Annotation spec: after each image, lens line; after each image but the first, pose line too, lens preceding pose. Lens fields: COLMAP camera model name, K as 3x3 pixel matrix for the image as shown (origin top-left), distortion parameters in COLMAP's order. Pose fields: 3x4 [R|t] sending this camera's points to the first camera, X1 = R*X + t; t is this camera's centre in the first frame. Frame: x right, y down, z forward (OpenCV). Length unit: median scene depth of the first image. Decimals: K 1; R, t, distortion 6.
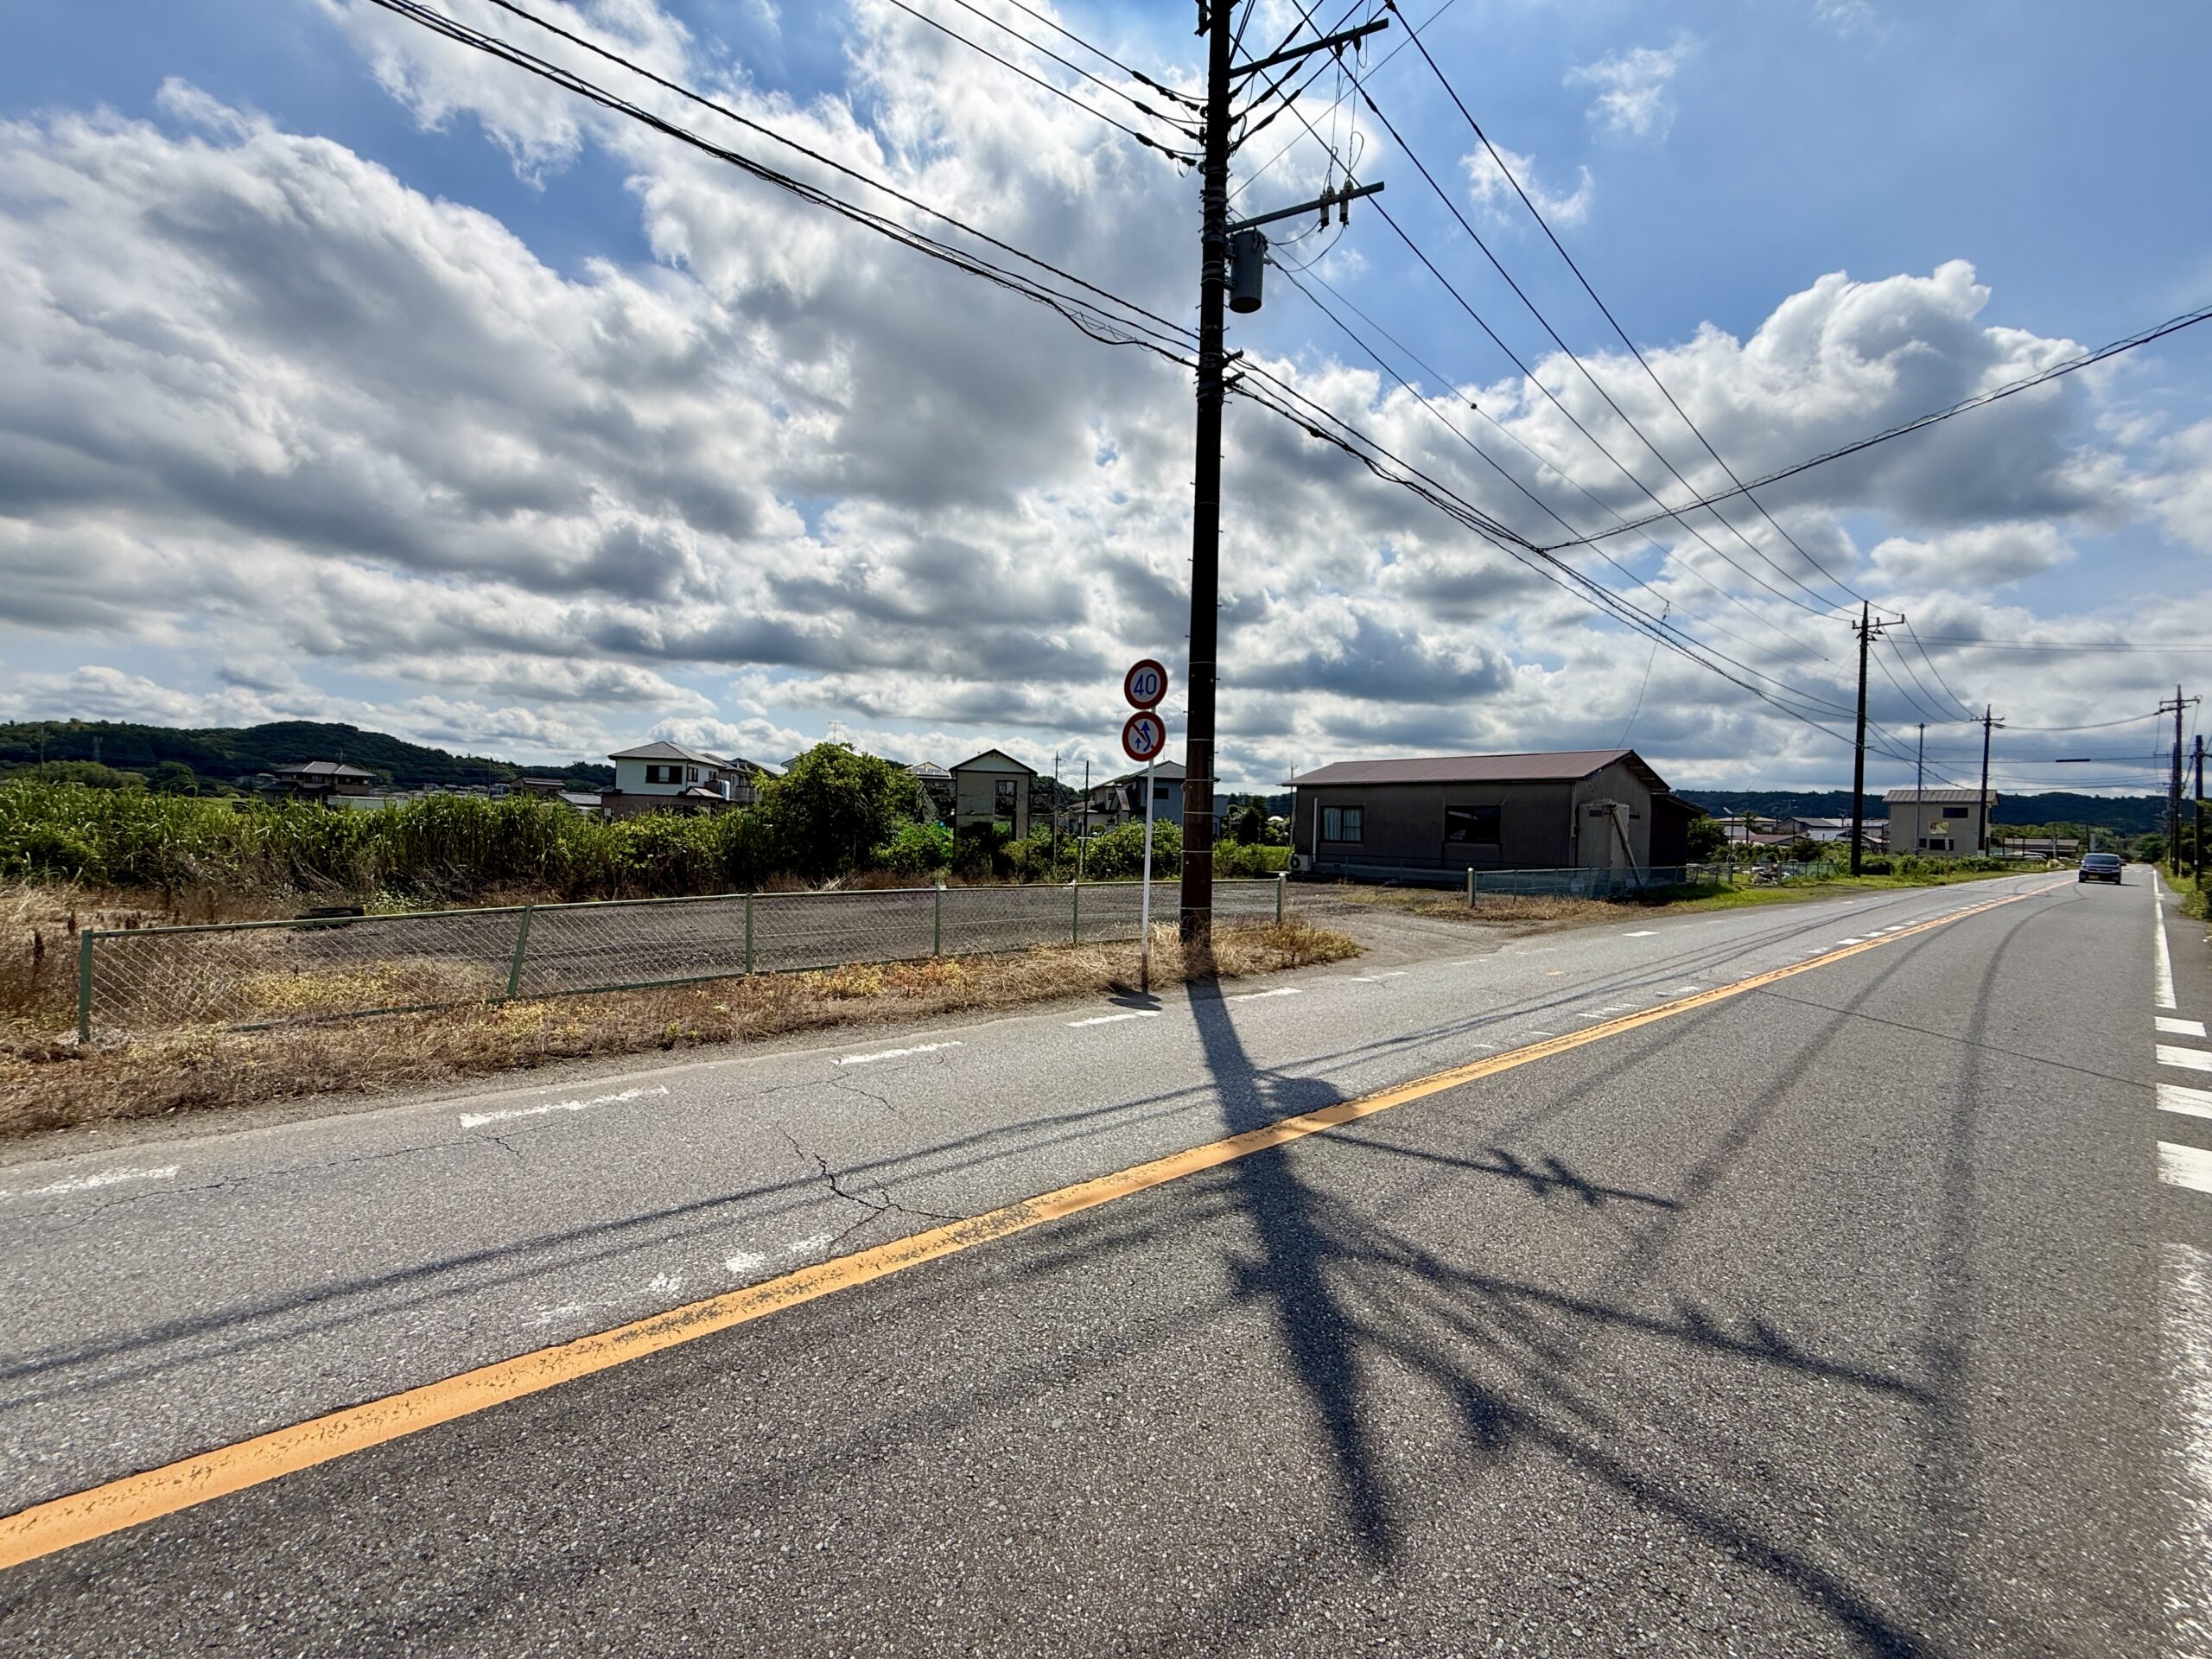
lens RADIAL K [[916.2, 0, 1135.5], [0, 916.2, 824.9], [0, 0, 1]] dist [0.000604, -0.000018]
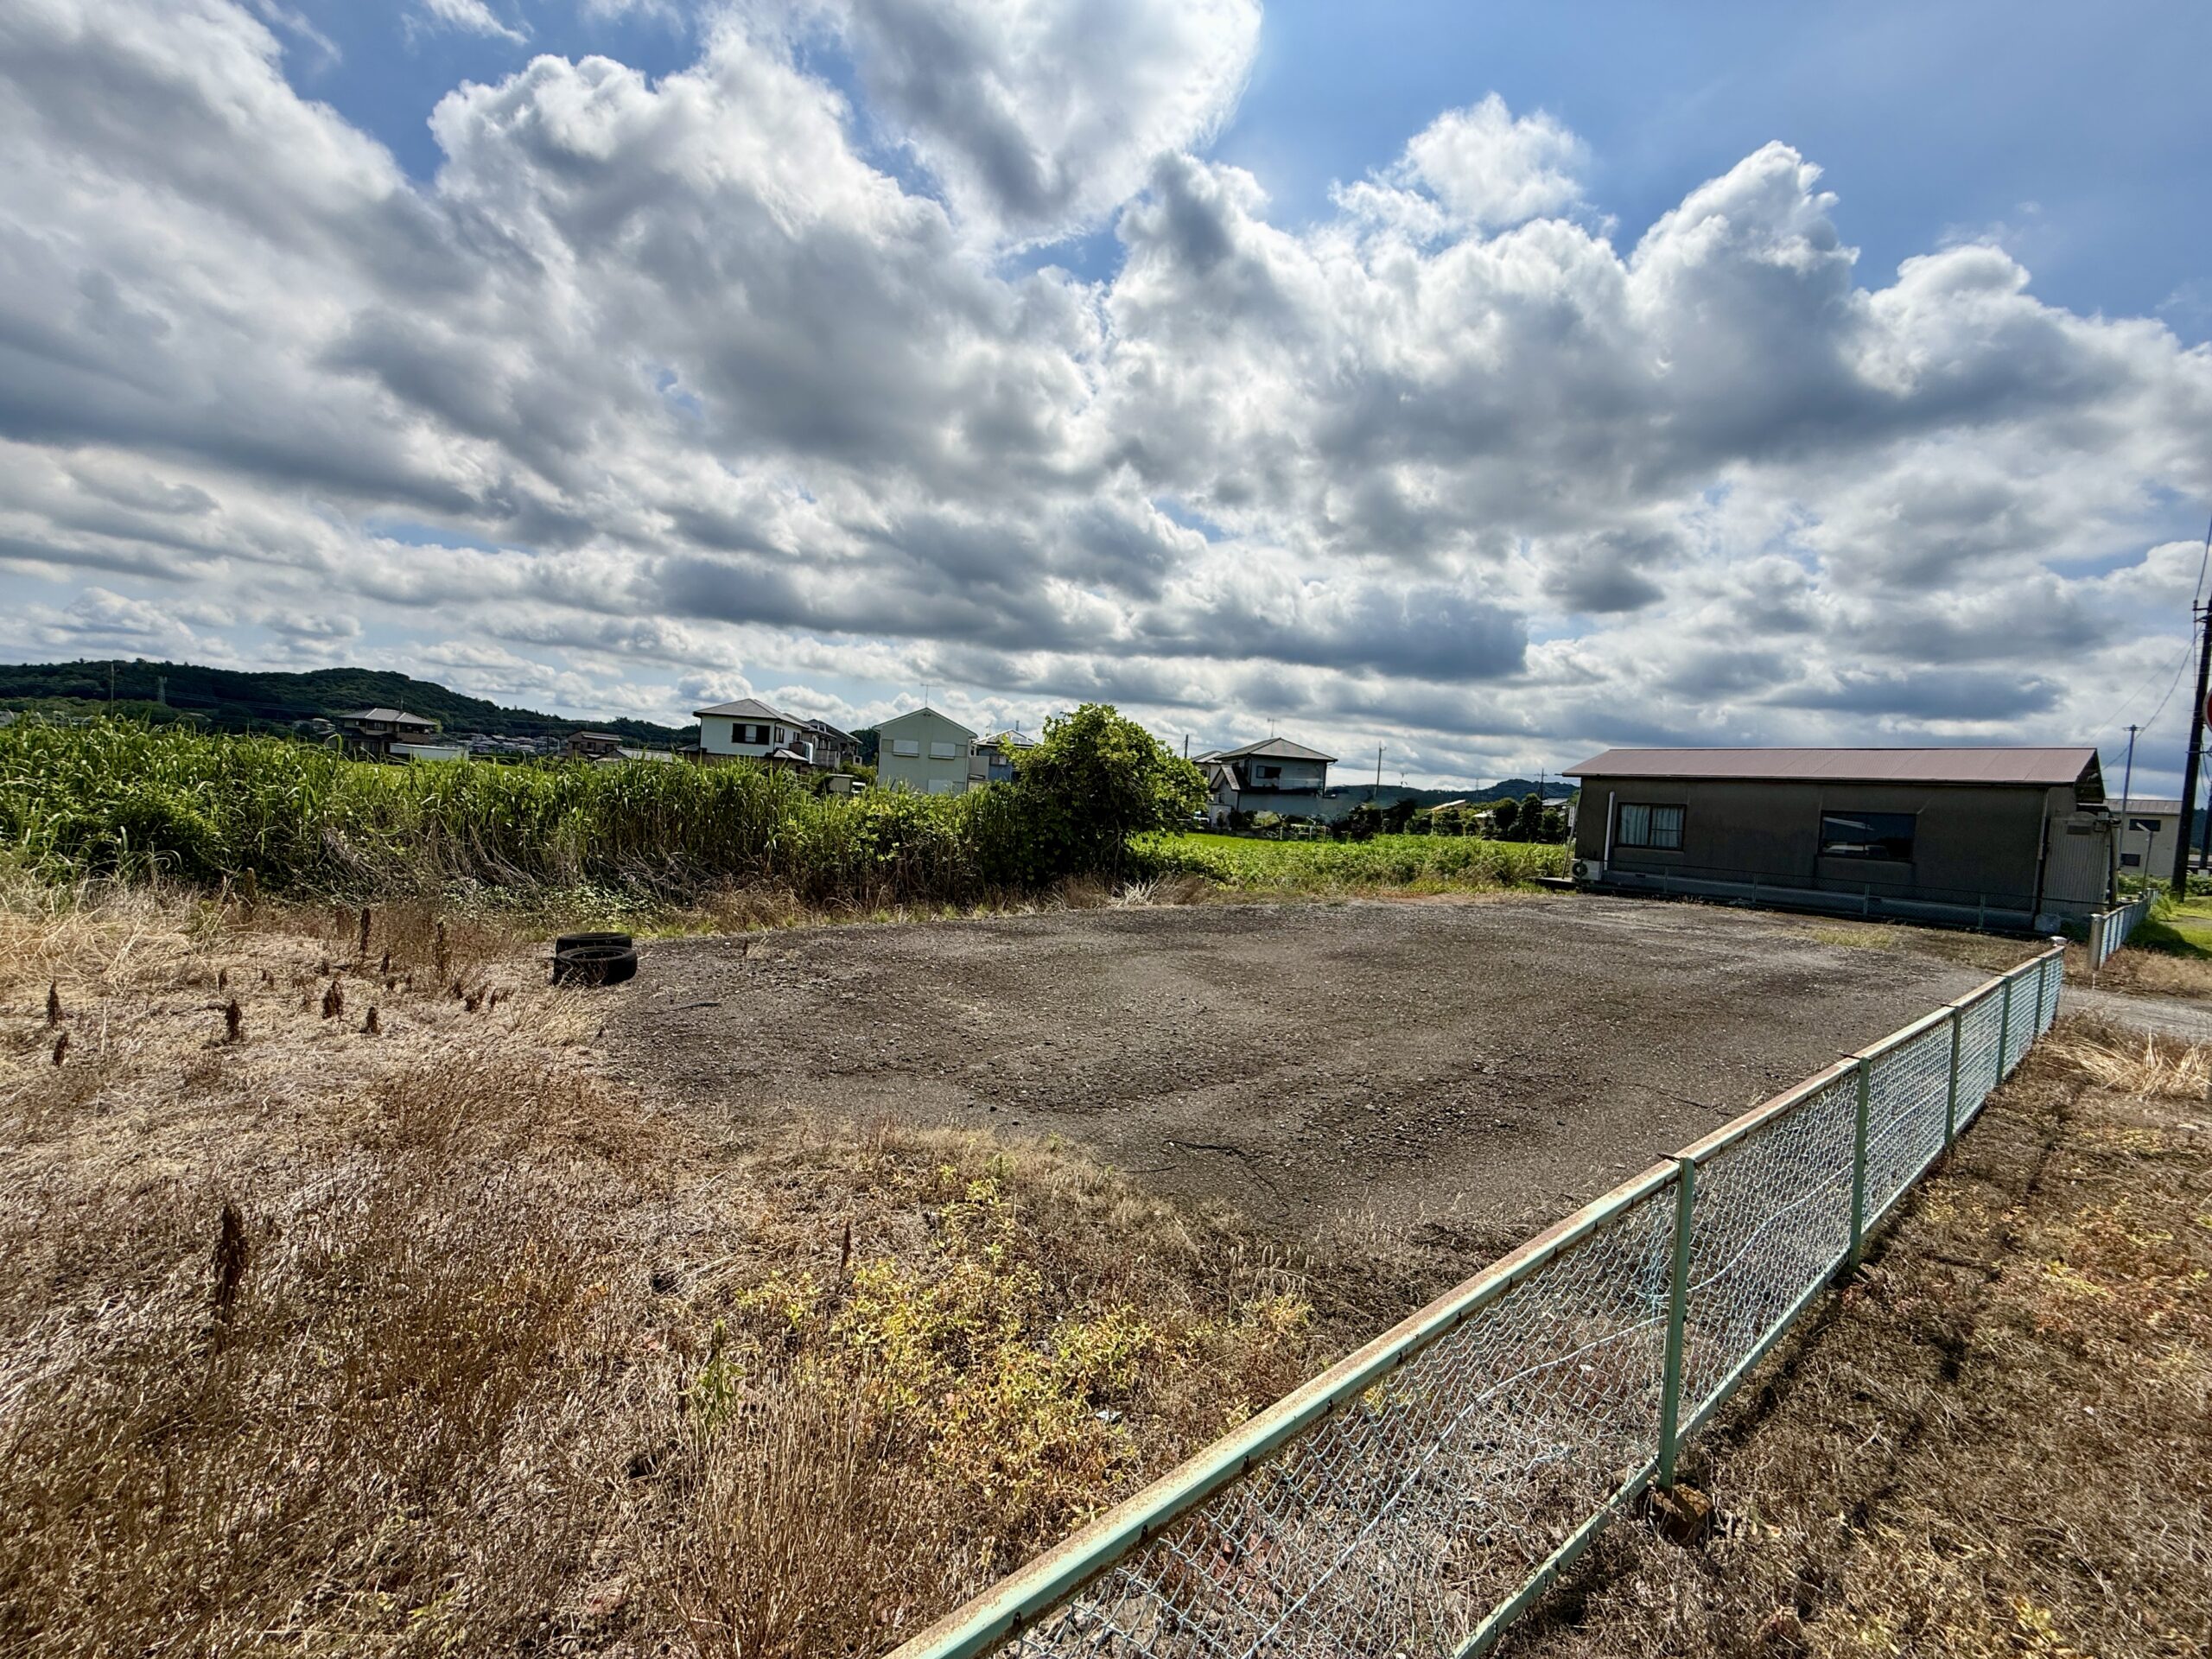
lens RADIAL K [[893.5, 0, 1112.6], [0, 893.5, 831.2], [0, 0, 1]] dist [0.000169, 0.000426]
pose [[0.998849, 0.037746, -0.029599, -0.110959], [-0.036587, 0.998578, 0.038773, -0.004421], [0.031020, -0.037645, 0.998810, 0.088010]]
